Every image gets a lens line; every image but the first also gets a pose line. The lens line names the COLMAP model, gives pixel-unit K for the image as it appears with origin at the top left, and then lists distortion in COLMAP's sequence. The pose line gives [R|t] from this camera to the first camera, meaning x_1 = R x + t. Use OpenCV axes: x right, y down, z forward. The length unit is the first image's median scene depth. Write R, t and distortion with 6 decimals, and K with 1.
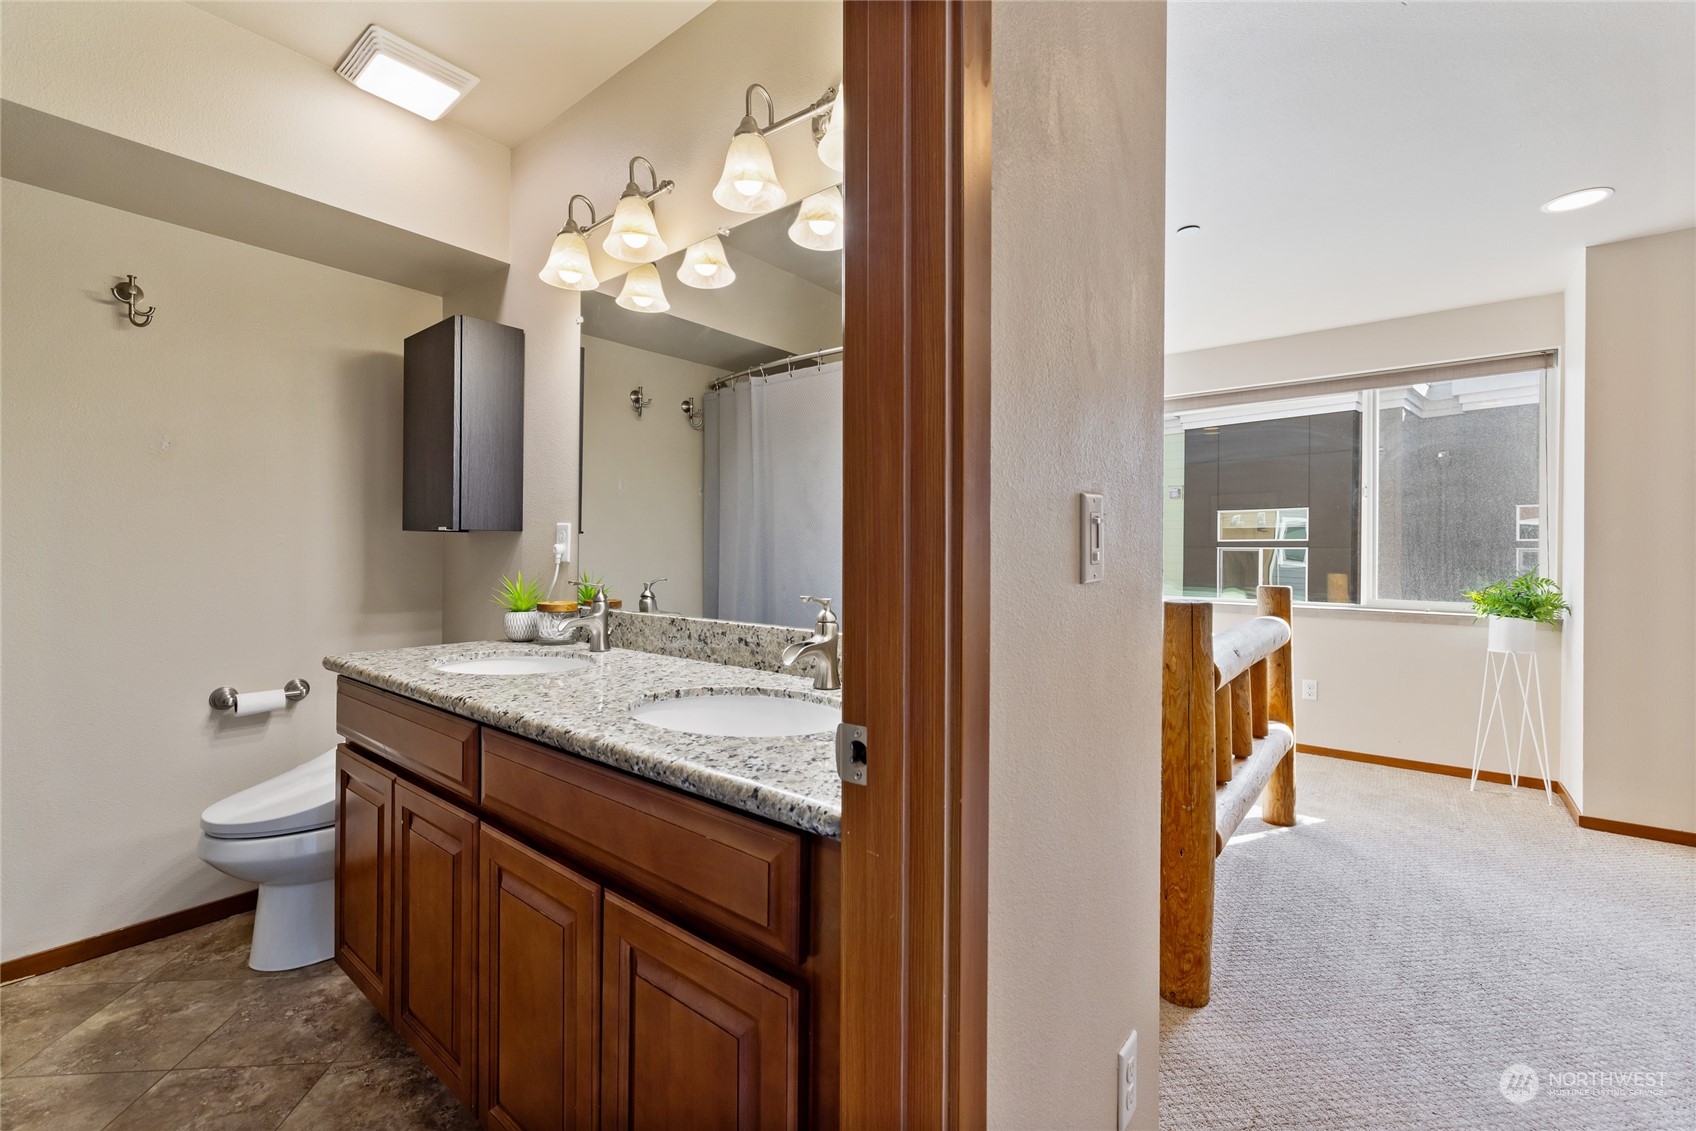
lens RADIAL K [[708.0, 0, 824.2], [0, 708.0, 561.9], [0, 0, 1]] dist [0.002104, 0.000559]
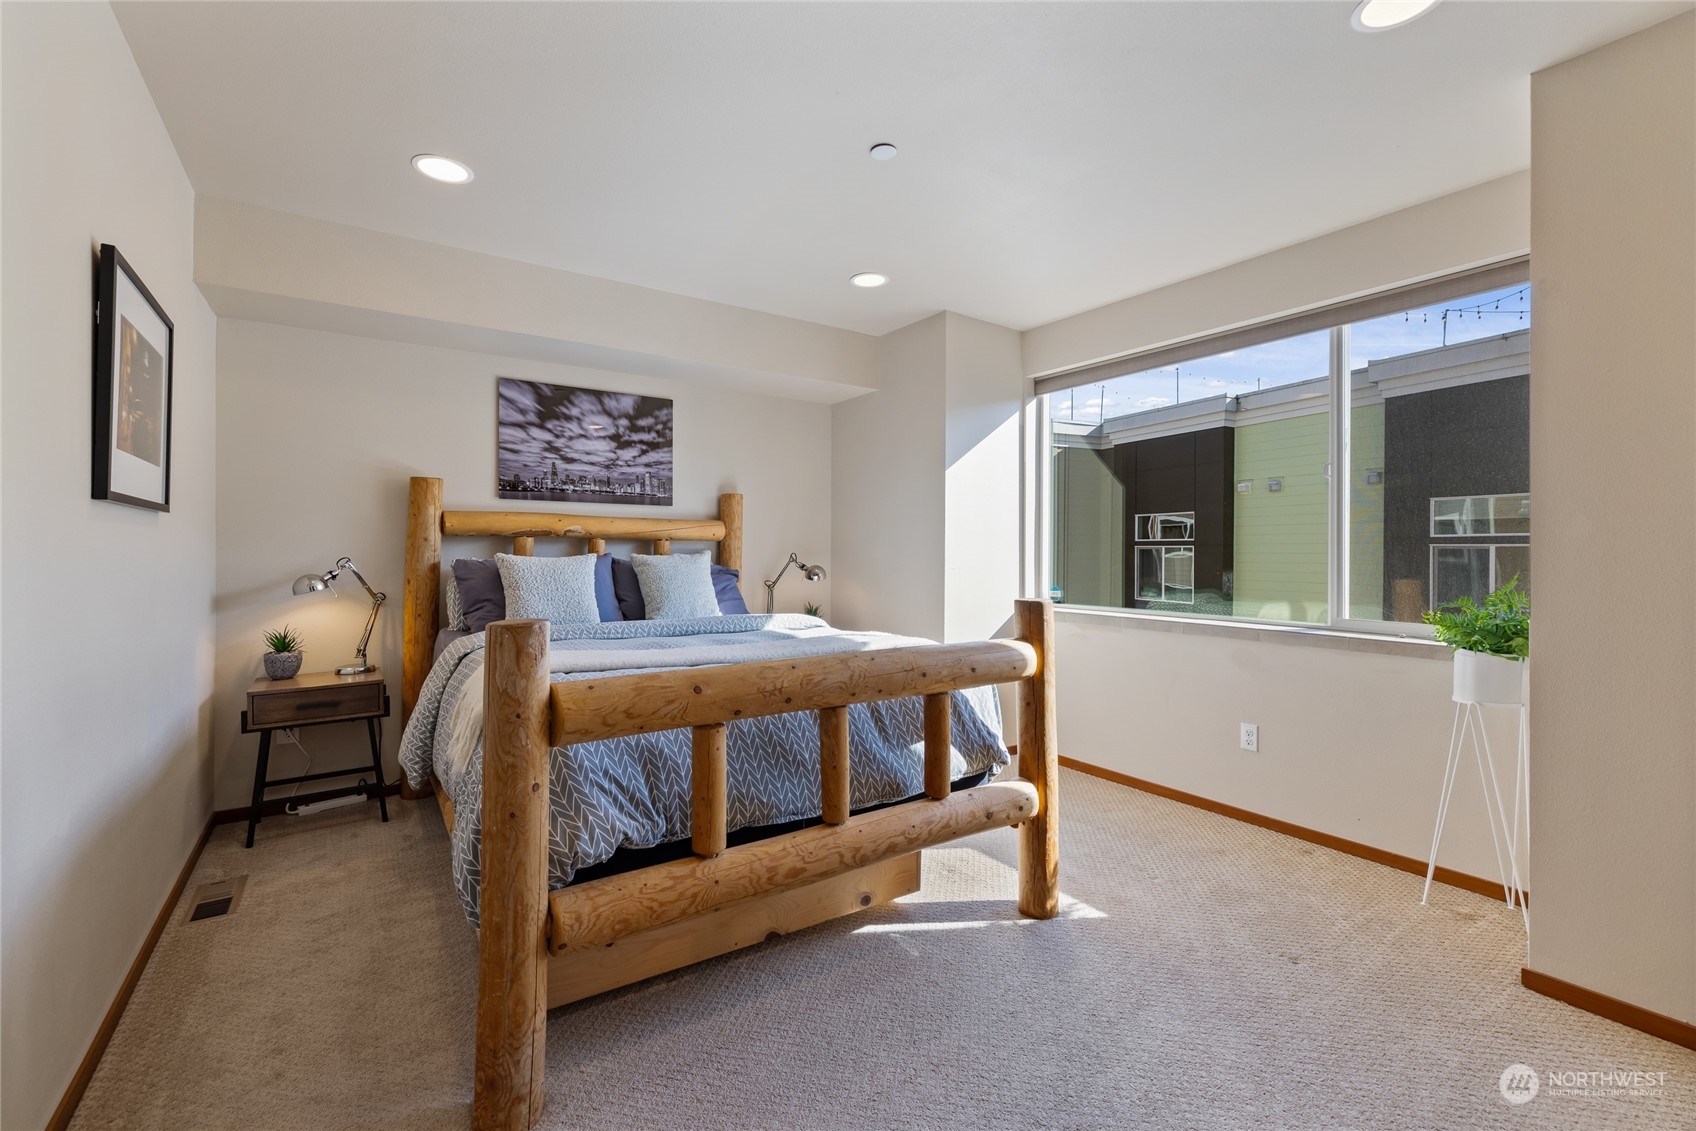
lens RADIAL K [[708.0, 0, 824.2], [0, 708.0, 561.9], [0, 0, 1]] dist [0.002104, 0.000559]
pose [[0.957659, 0.001755, -0.287900, 0.576622], [-0.001070, 0.999996, 0.002537, -0.007520], [0.287903, -0.002121, 0.957657, 0.187089]]
